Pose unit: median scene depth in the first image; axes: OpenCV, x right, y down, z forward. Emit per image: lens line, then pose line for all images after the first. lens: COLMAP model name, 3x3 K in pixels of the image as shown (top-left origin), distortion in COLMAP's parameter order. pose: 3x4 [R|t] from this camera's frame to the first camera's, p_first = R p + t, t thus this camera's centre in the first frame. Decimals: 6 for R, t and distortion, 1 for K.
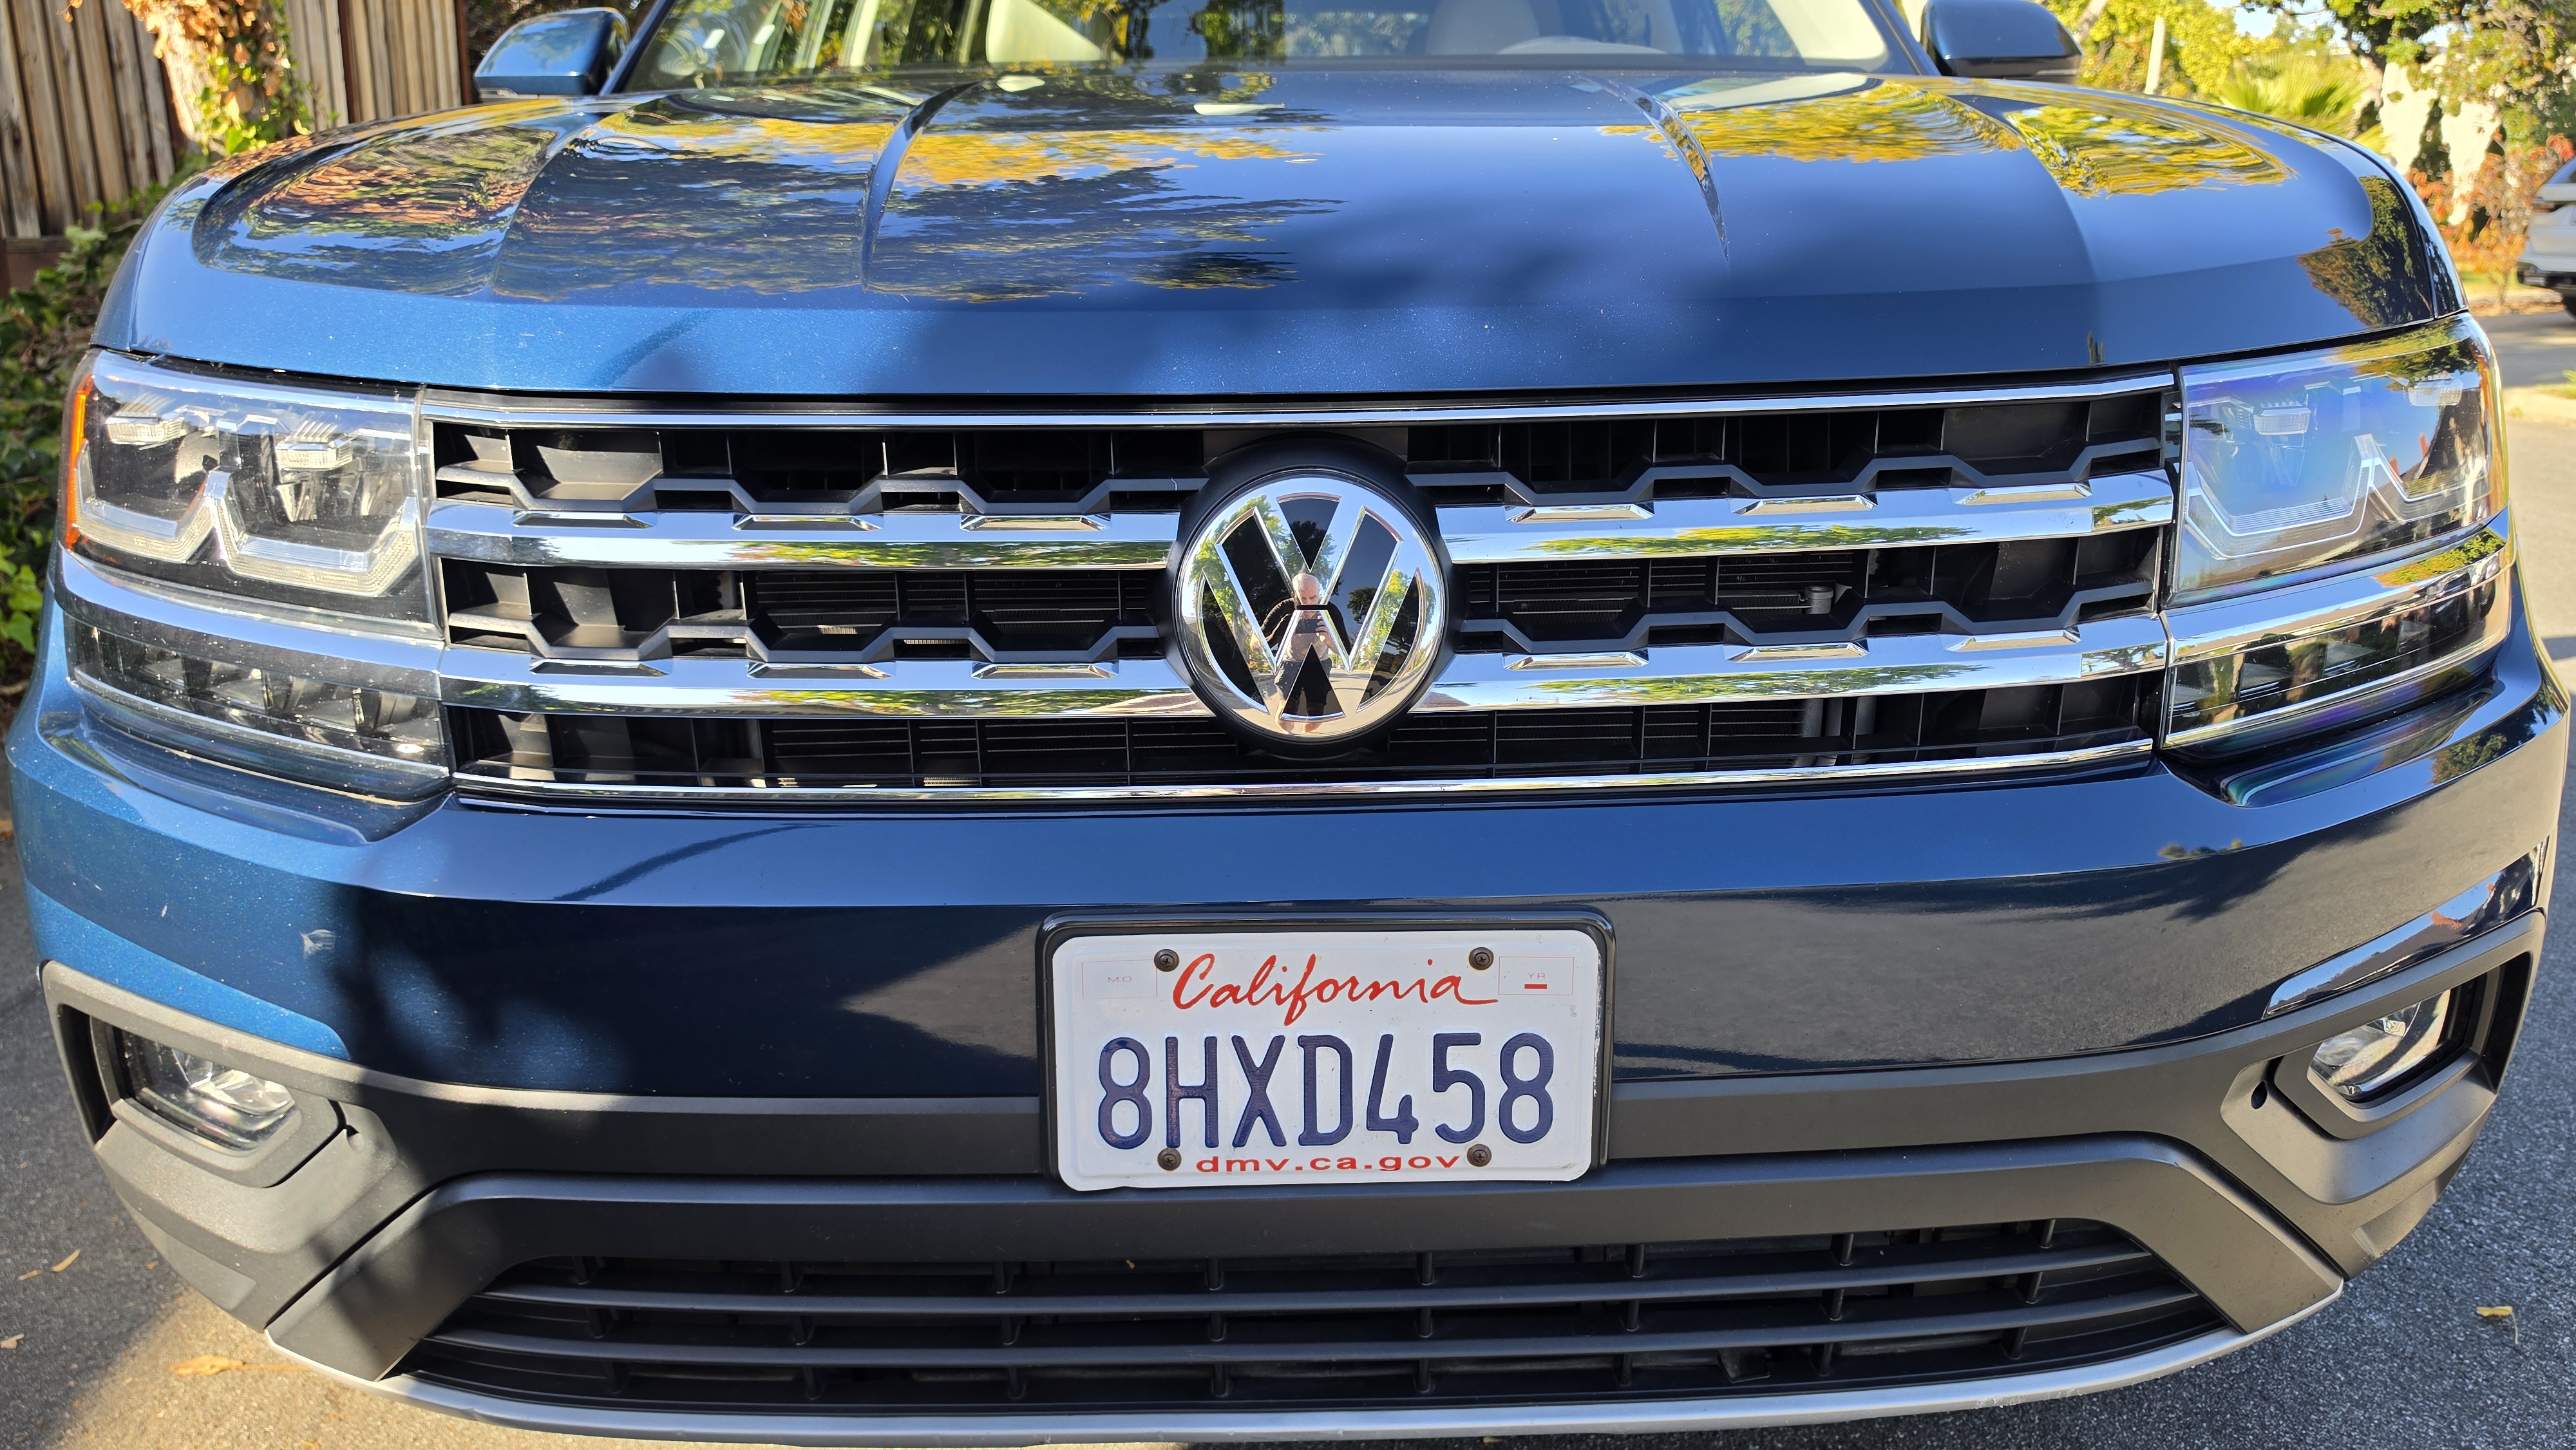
lens RADIAL K [[1904.1, 0, 1284.9], [0, 1904.1, 732.6], [0, 0, 1]] dist [0.011057, 0.000374]
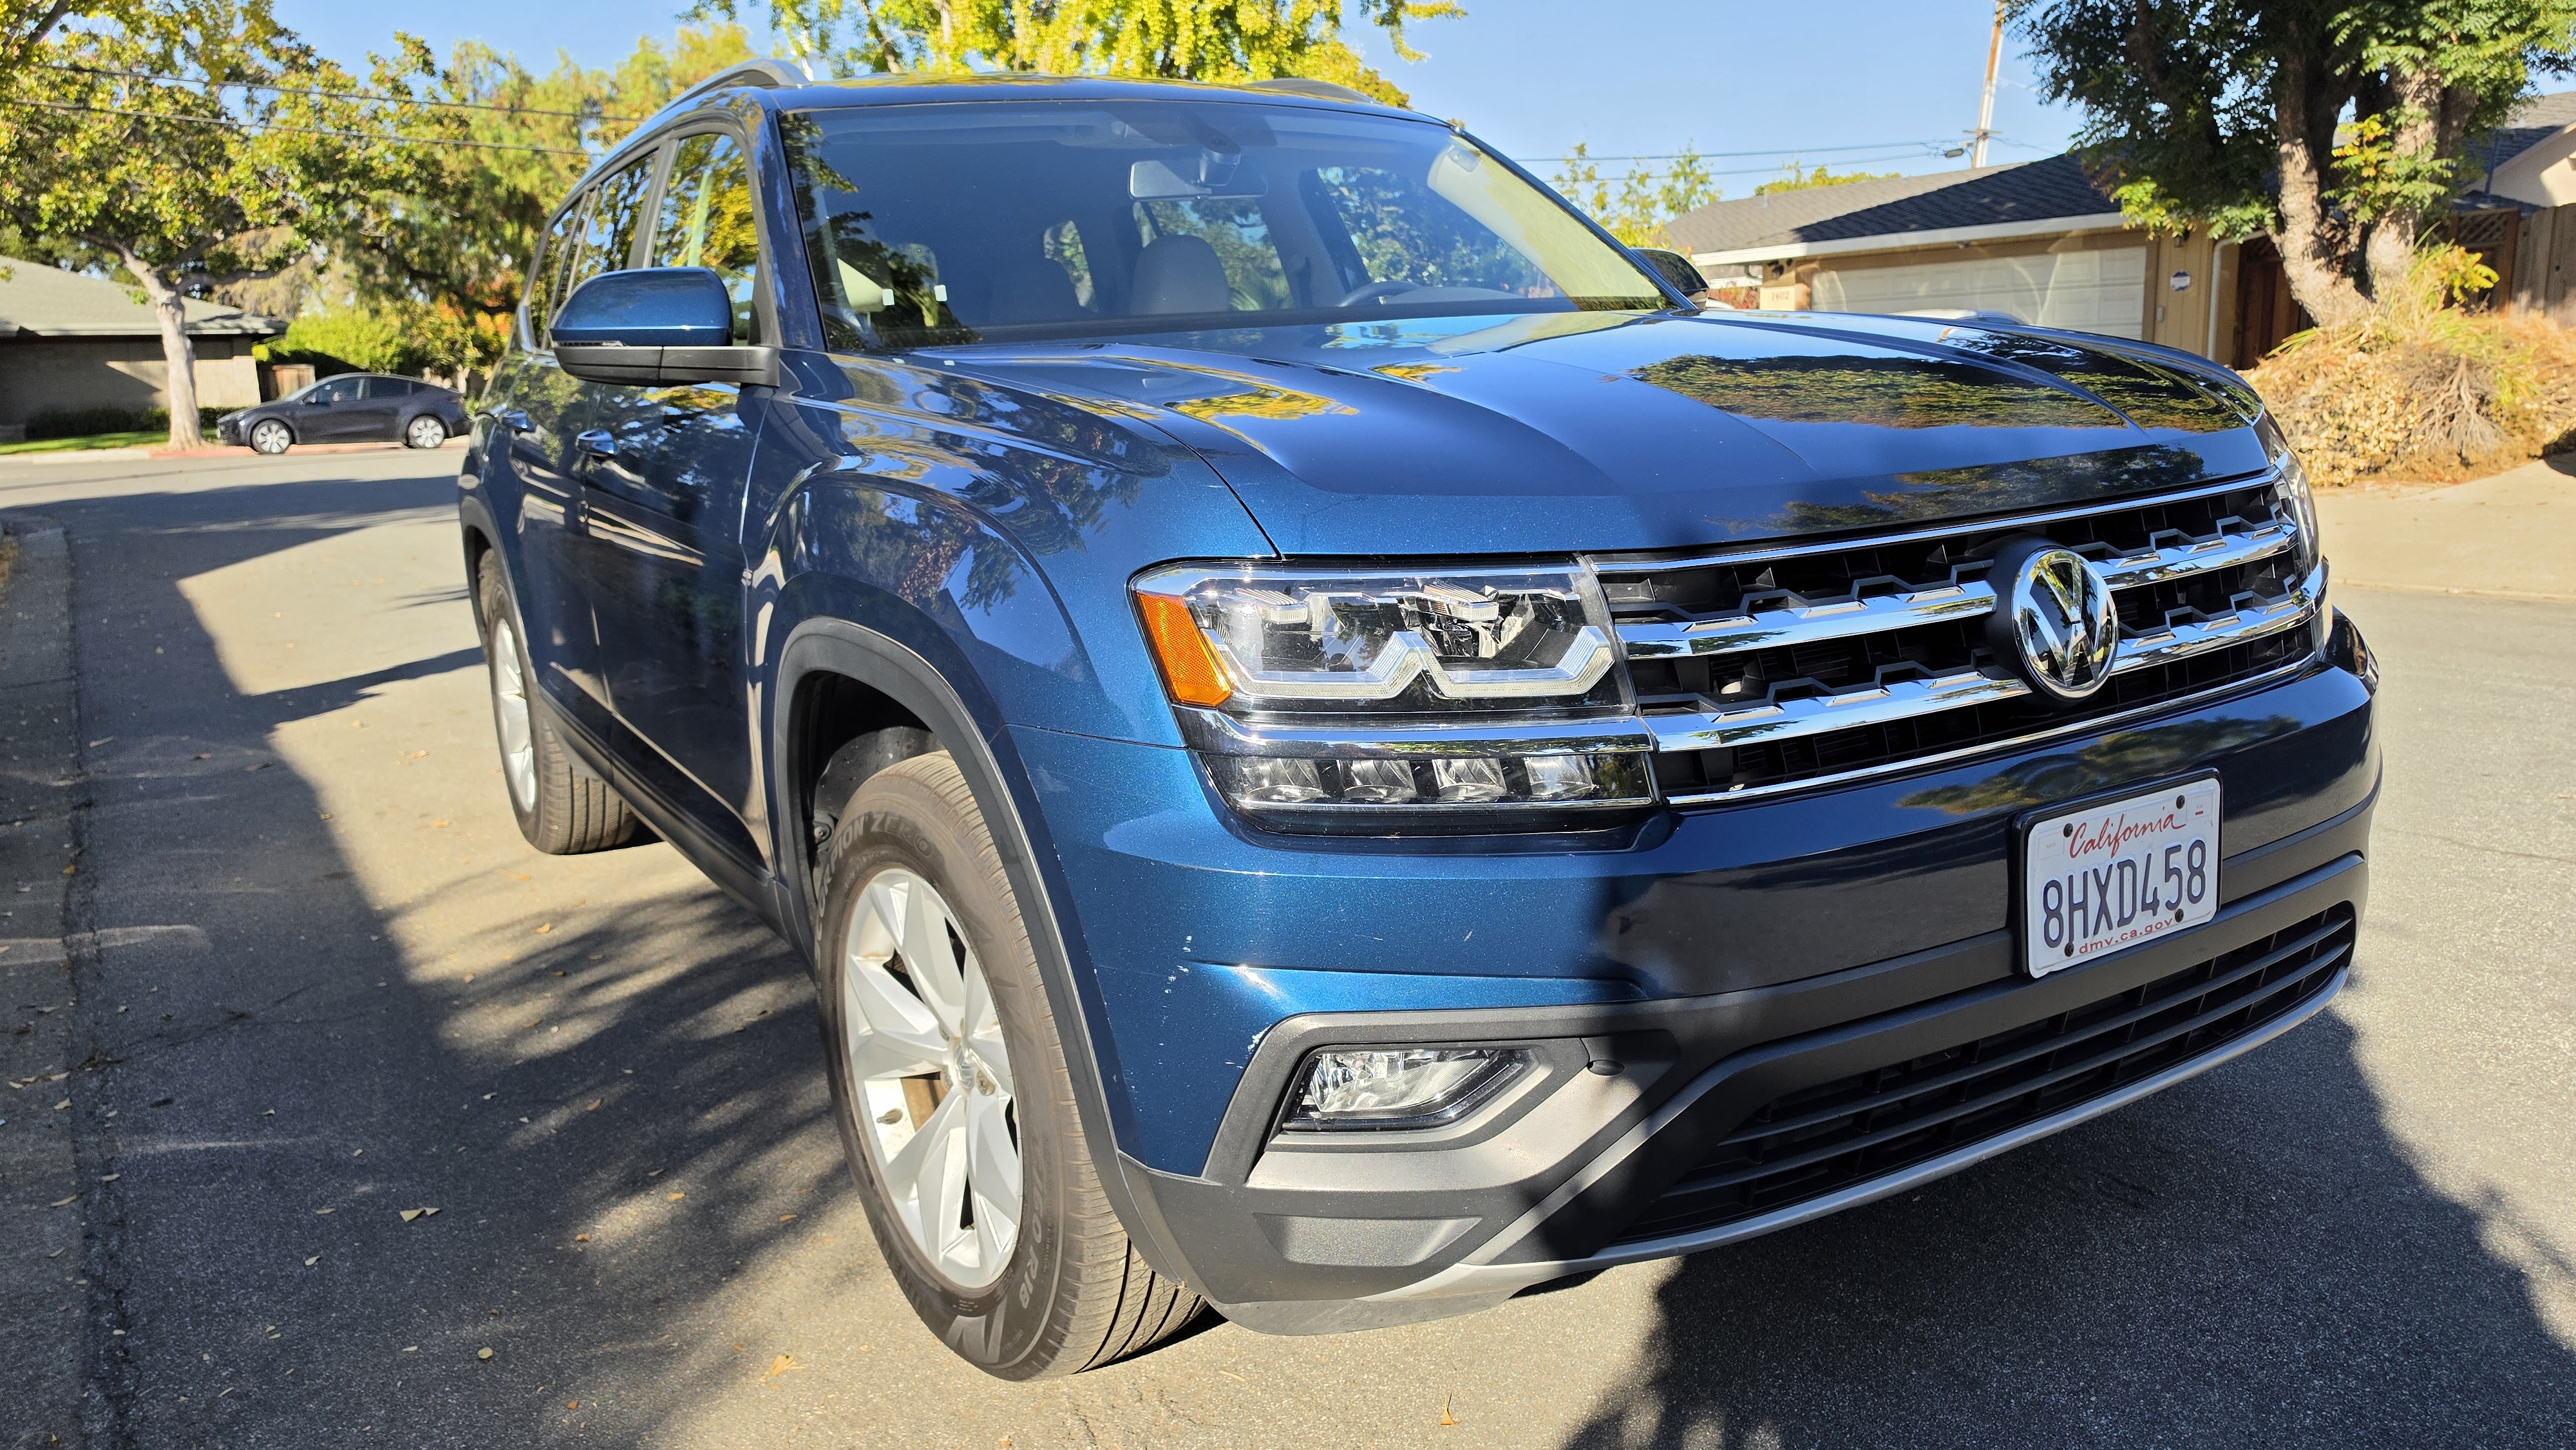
lens RADIAL K [[1904.1, 0, 1286.2], [0, 1904.1, 723.4], [0, 0, 1]] dist [0.011057, 0.000374]
pose [[0.856346, -0.131771, 0.499307, -1.507692], [0.180431, 0.982305, -0.050215, -0.017313], [-0.483855, 0.133092, 0.864969, -0.173733]]
